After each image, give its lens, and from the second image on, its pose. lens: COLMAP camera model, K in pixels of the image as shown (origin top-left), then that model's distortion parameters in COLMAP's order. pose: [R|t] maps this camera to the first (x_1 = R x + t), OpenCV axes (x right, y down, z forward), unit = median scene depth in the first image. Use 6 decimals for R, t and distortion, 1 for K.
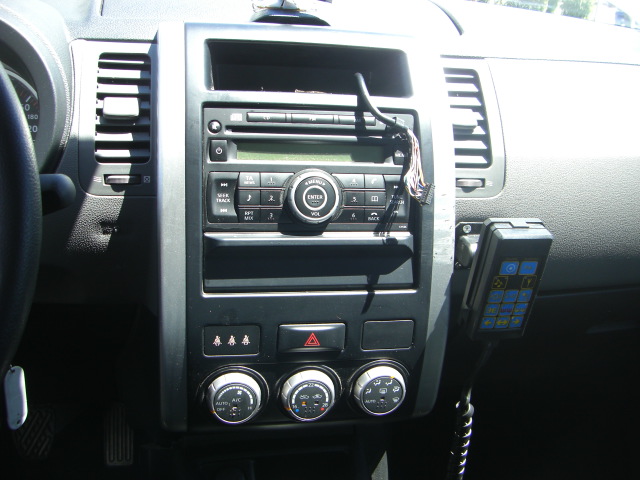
lens RADIAL K [[718.9, 0, 320.0], [0, 718.9, 240.0], [0, 0, 1]] dist [-0.179086, 0.077825]
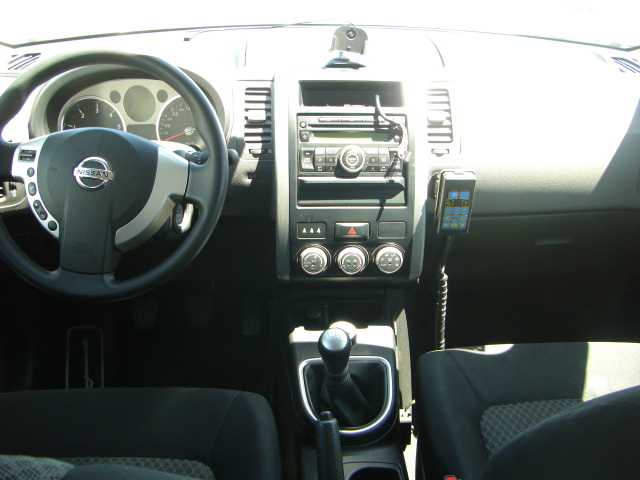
lens RADIAL K [[718.9, 0, 320.0], [0, 718.9, 240.0], [0, 0, 1]] dist [-0.179086, 0.077825]
pose [[0.986452, 0.005222, -0.163967, 0.226509], [0.000768, 0.999335, 0.036442, 0.090152], [0.164048, -0.036074, 0.985792, -0.971885]]
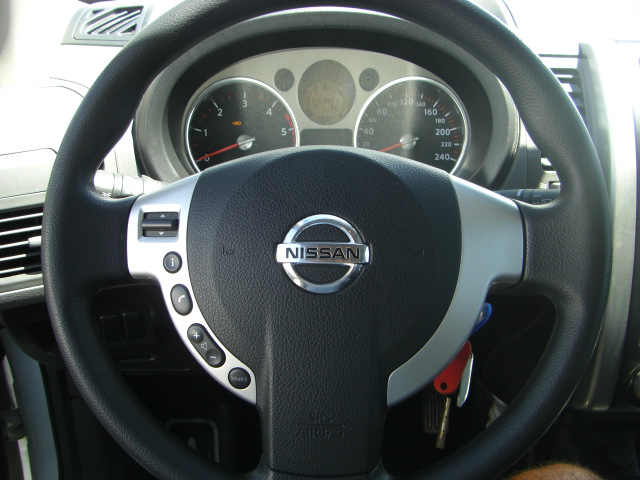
lens RADIAL K [[718.9, 0, 320.0], [0, 718.9, 240.0], [0, 0, 1]] dist [-0.179086, 0.077825]
pose [[0.969017, 0.020744, -0.246120, -0.366481], [-0.008249, 0.998629, 0.051690, -0.053092], [0.246855, -0.048058, 0.967860, -0.156460]]
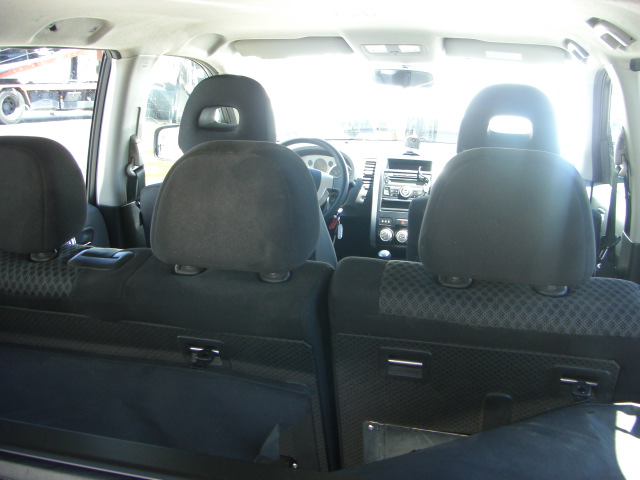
lens RADIAL K [[718.9, 0, 320.0], [0, 718.9, 240.0], [0, 0, 1]] dist [-0.179086, 0.077825]
pose [[0.903589, 0.044791, -0.426053, 1.437643], [-0.116520, 0.982722, -0.143804, 0.950093], [0.412251, 0.179583, 0.893196, -3.219262]]
